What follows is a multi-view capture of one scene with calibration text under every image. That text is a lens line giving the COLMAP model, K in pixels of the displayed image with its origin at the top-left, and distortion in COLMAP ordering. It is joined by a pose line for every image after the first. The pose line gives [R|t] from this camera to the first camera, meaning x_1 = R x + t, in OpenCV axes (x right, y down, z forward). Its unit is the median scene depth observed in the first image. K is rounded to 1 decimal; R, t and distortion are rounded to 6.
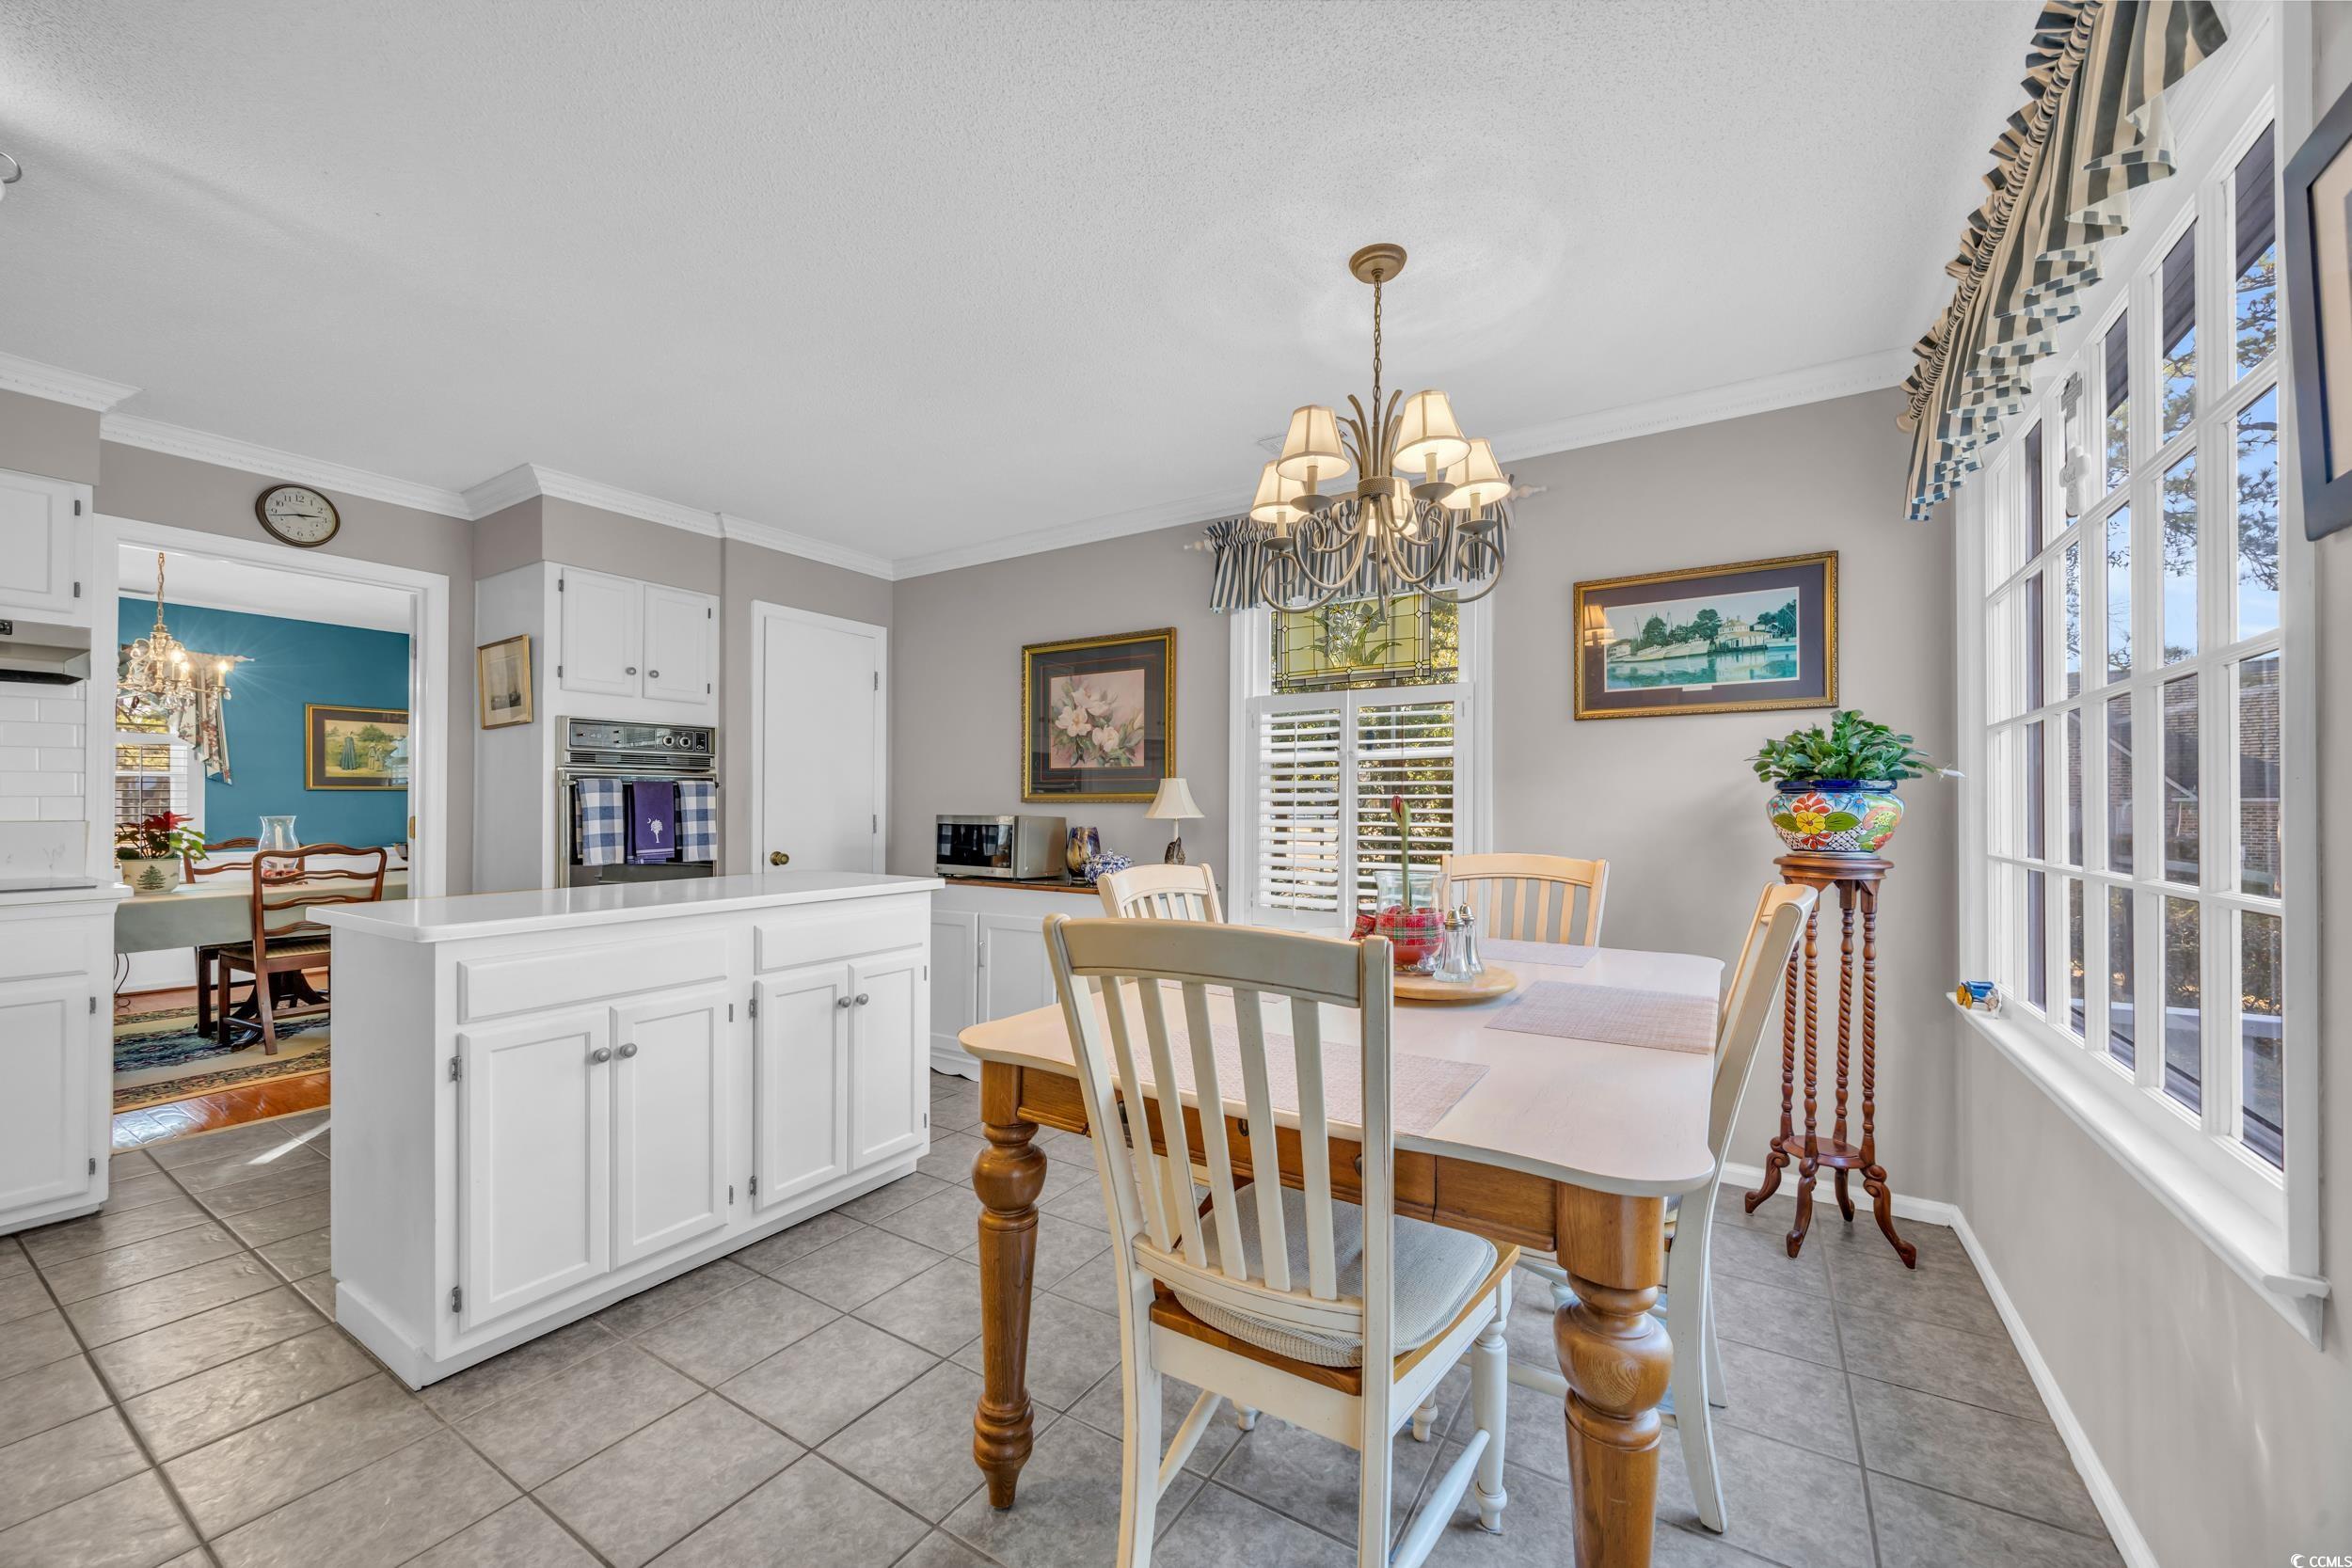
lens RADIAL K [[900.3, 0, 1177.2], [0, 900.3, 793.7], [0, 0, 1]] dist [-0.000809, -0.000034]
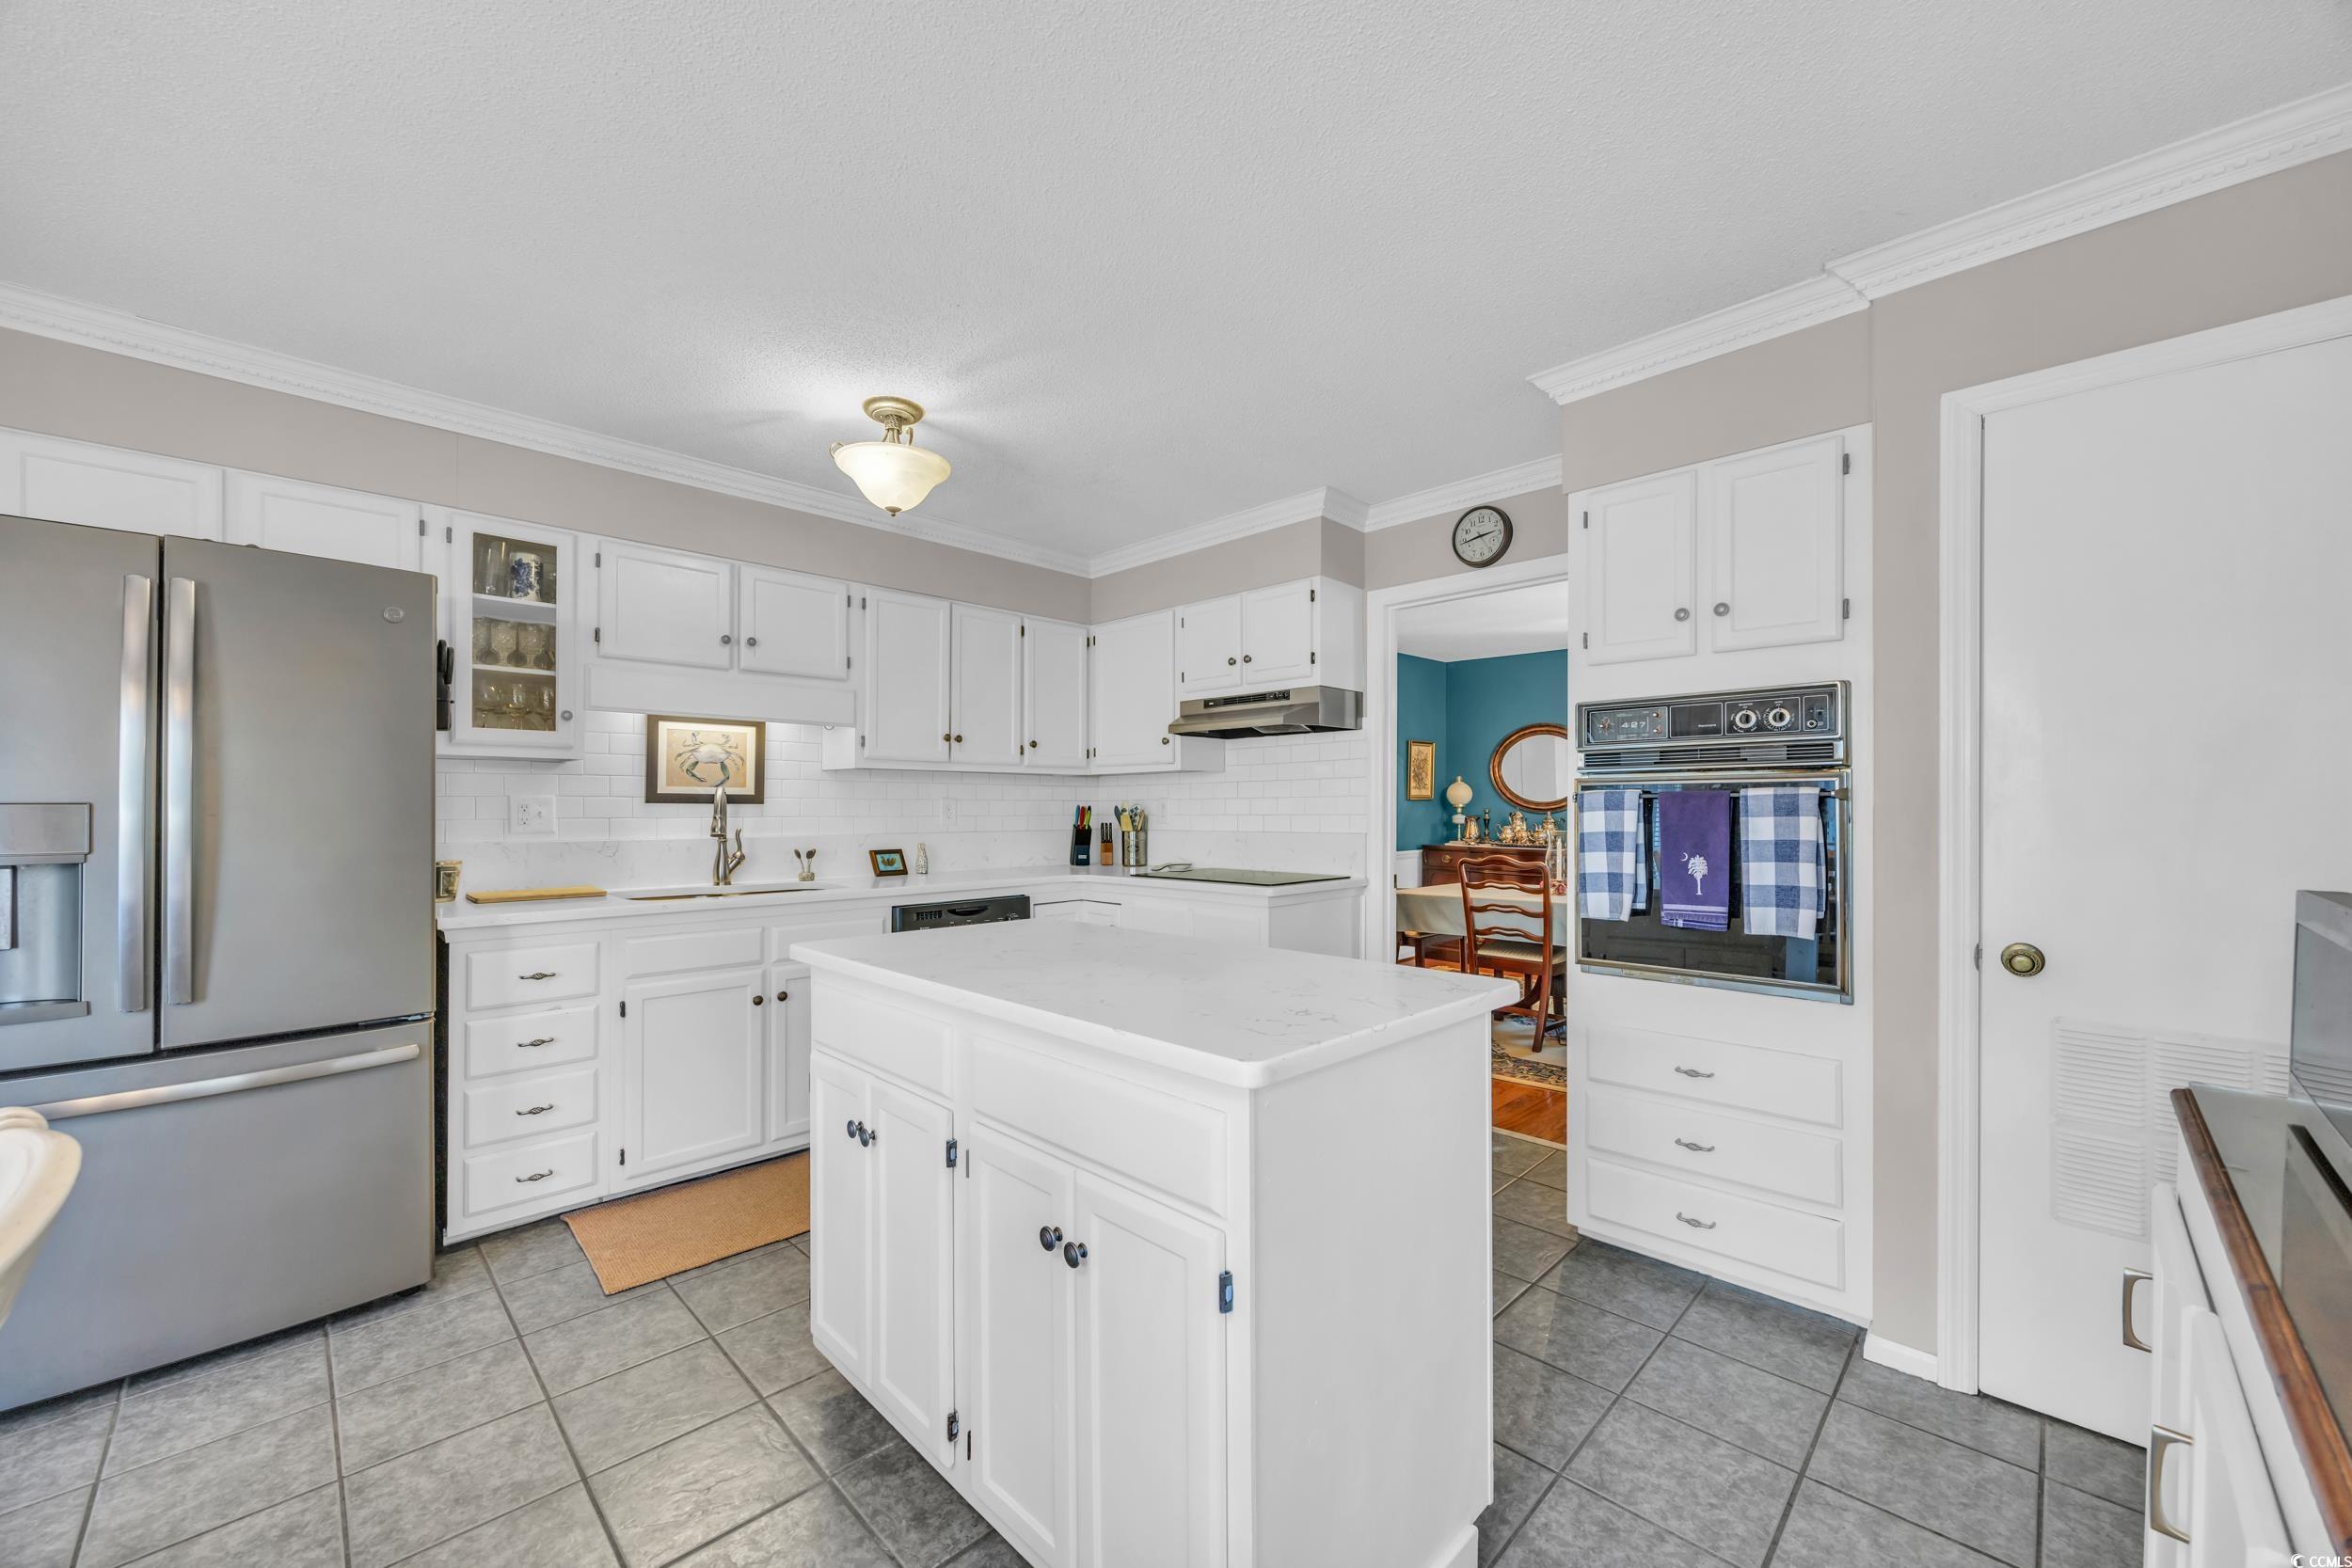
lens RADIAL K [[900.3, 0, 1179.3], [0, 900.3, 806.3], [0, 0, 1]] dist [-0.000809, -0.000034]
pose [[-0.216410, -0.008793, -0.976263, 0.070976], [0.004254, 0.999941, -0.009949, 0.000807], [0.976293, -0.006306, -0.216360, 0.774079]]
